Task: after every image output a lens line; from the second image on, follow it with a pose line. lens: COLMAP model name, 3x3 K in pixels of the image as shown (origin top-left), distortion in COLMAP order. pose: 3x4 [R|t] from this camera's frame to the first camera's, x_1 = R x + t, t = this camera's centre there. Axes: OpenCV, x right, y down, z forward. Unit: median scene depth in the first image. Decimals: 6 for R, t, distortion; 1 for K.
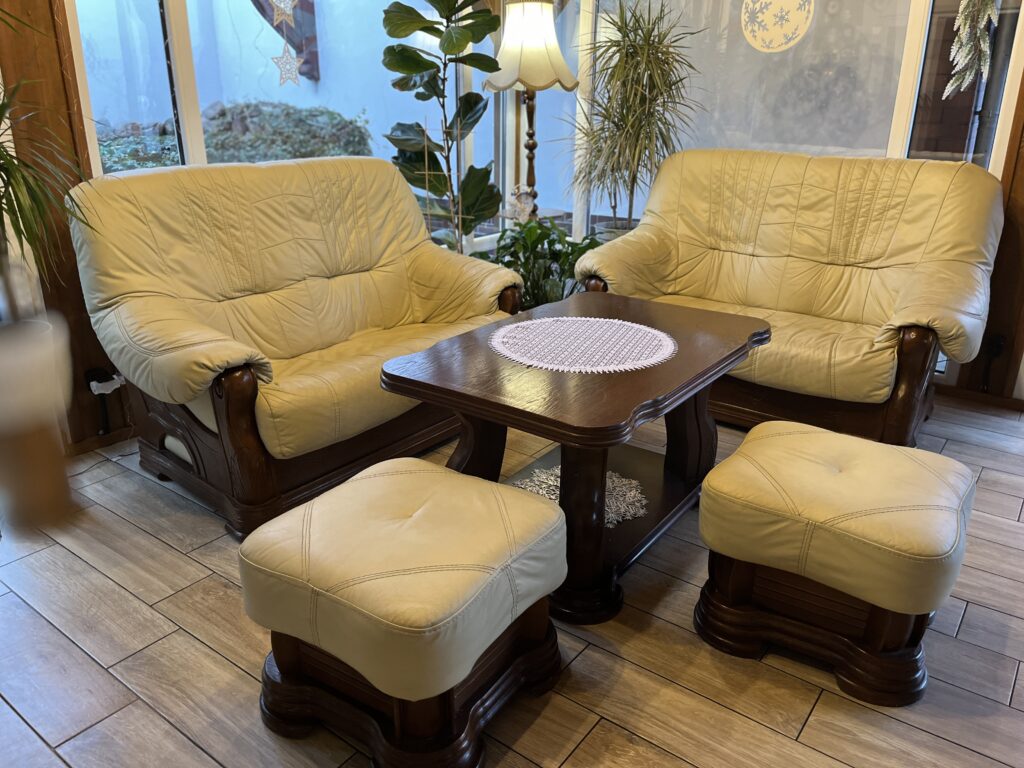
lens RADIAL K [[772.8, 0, 509.8], [0, 772.8, 389.2], [0, 0, 1]] dist [0.048221, -0.080376]
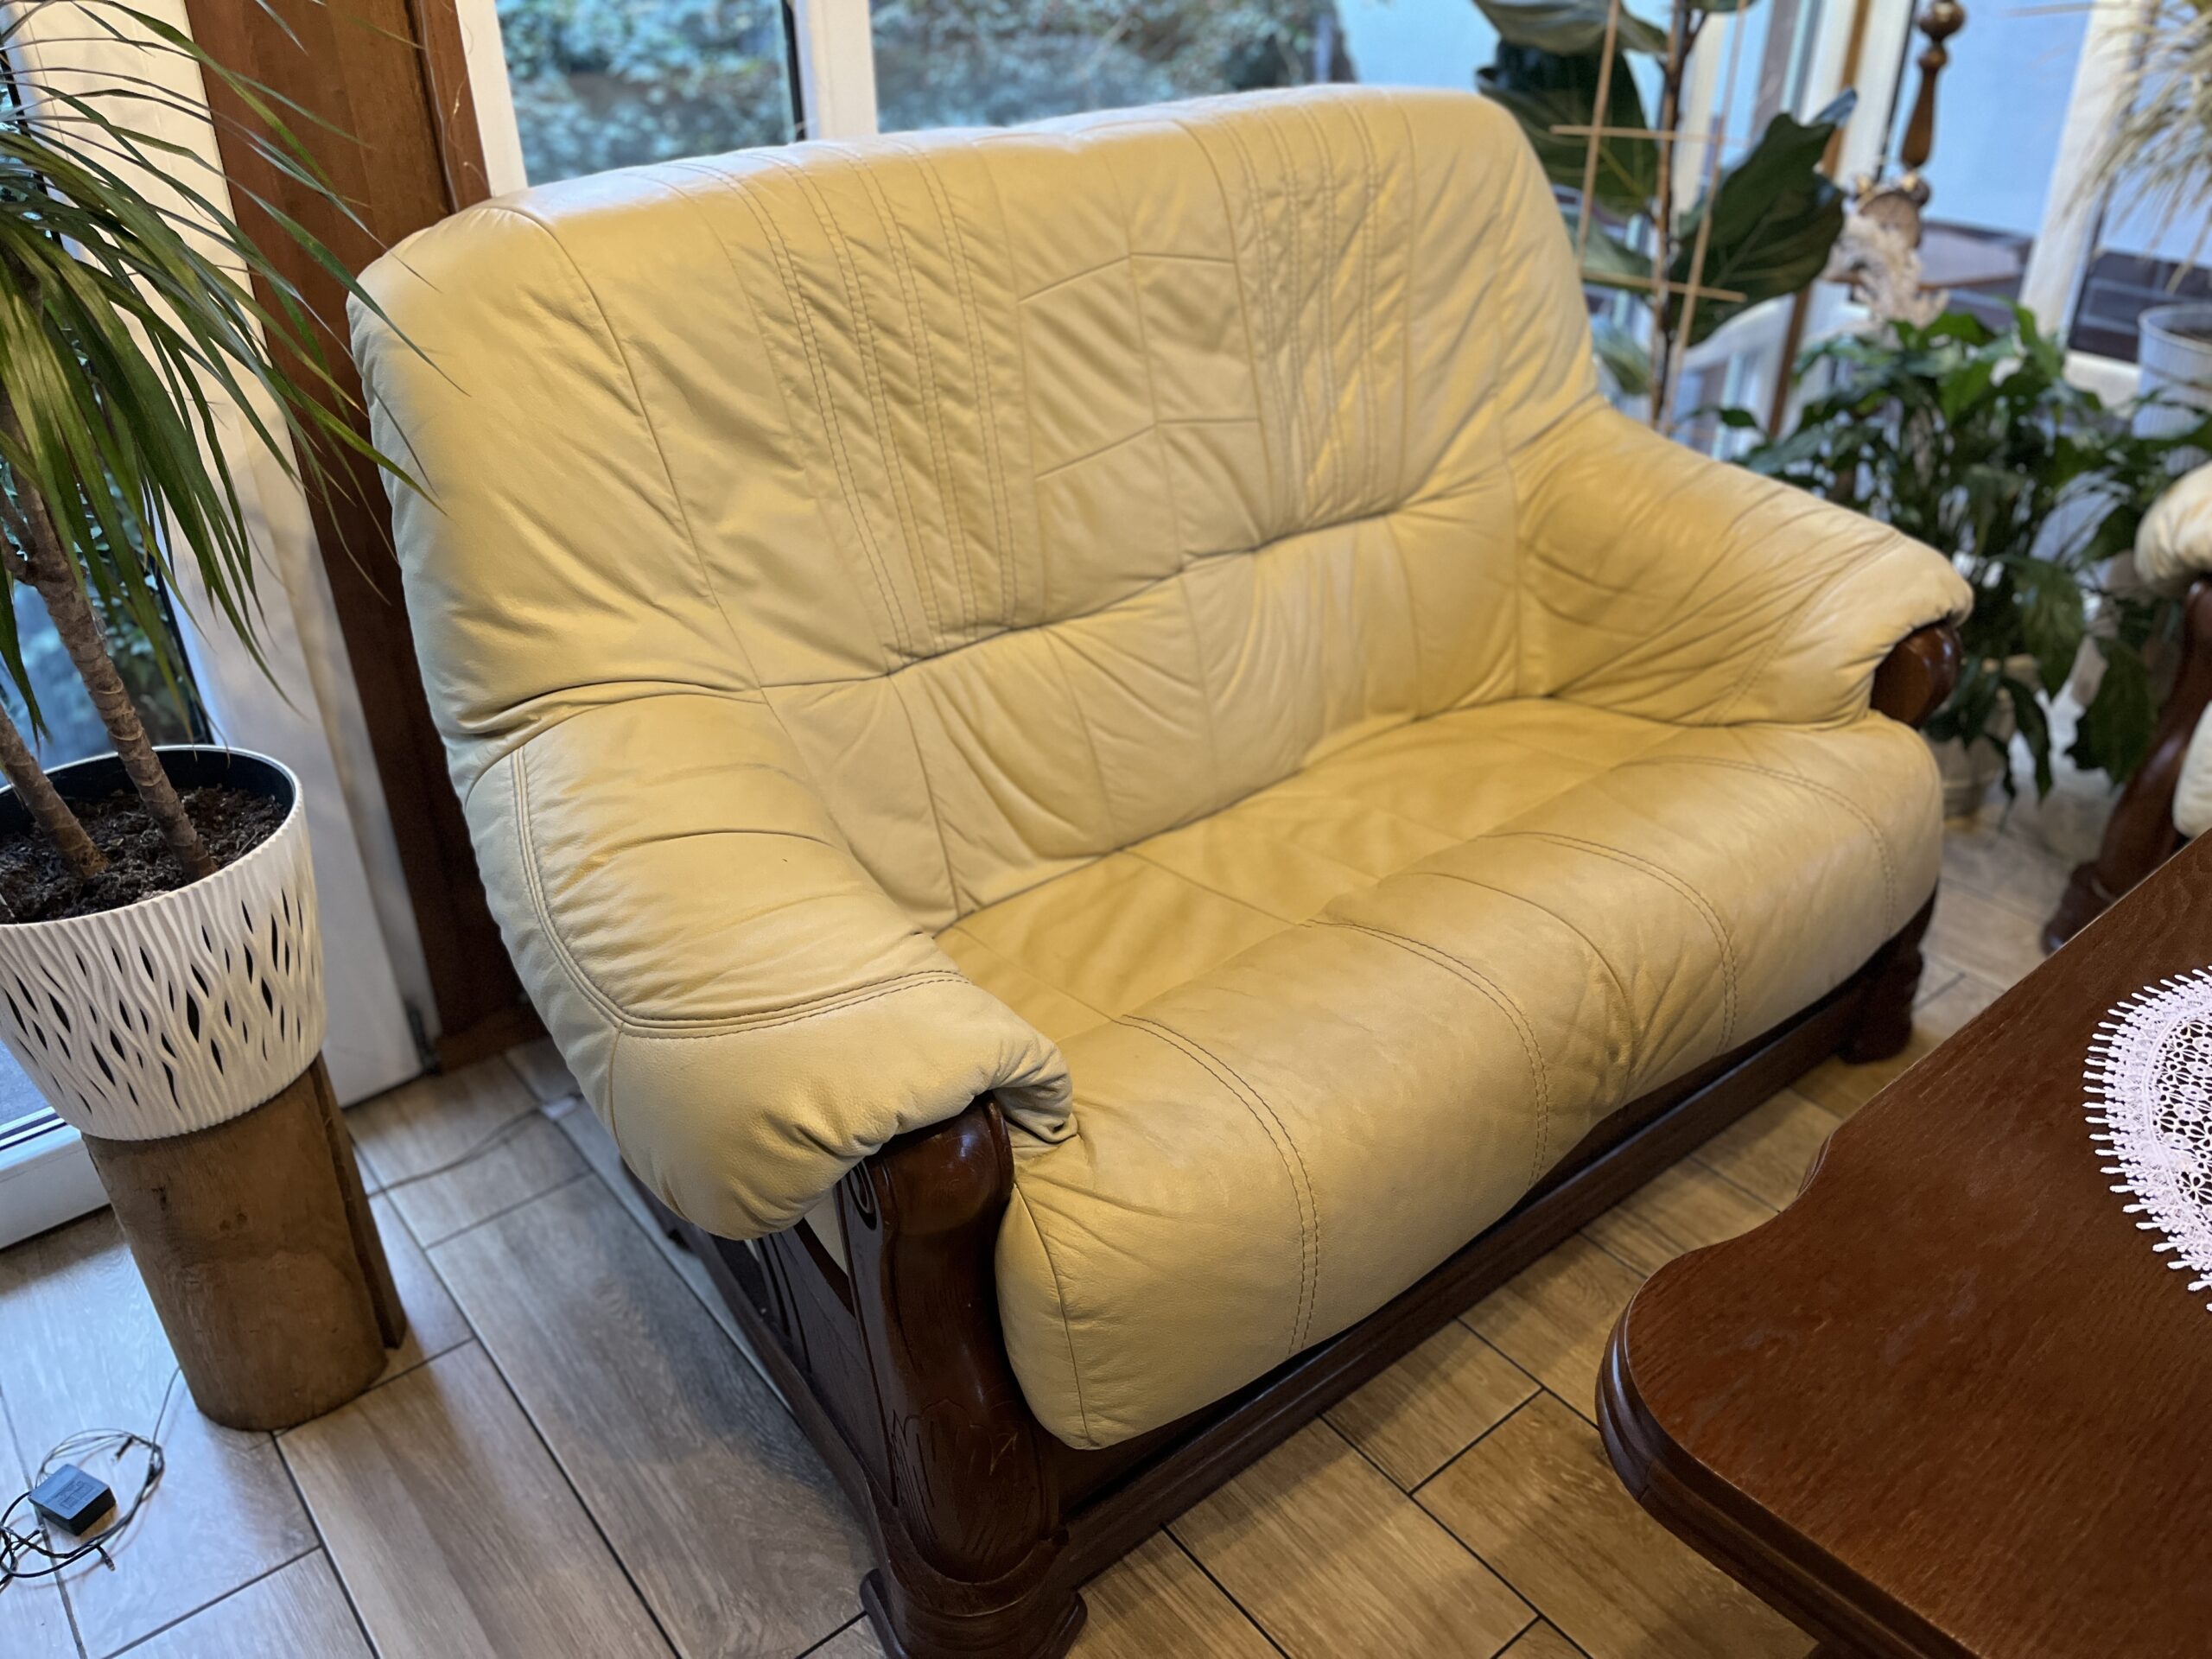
lens RADIAL K [[1669.5, 0, 1101.2], [0, 1669.5, 840.7], [0, 0, 1]] dist [0.048221, -0.080376]
pose [[0.969322, 0.115769, -0.216824, -0.151181], [-0.074571, 0.979068, 0.189382, -0.159594], [0.234210, -0.167403, 0.957665, 0.402144]]
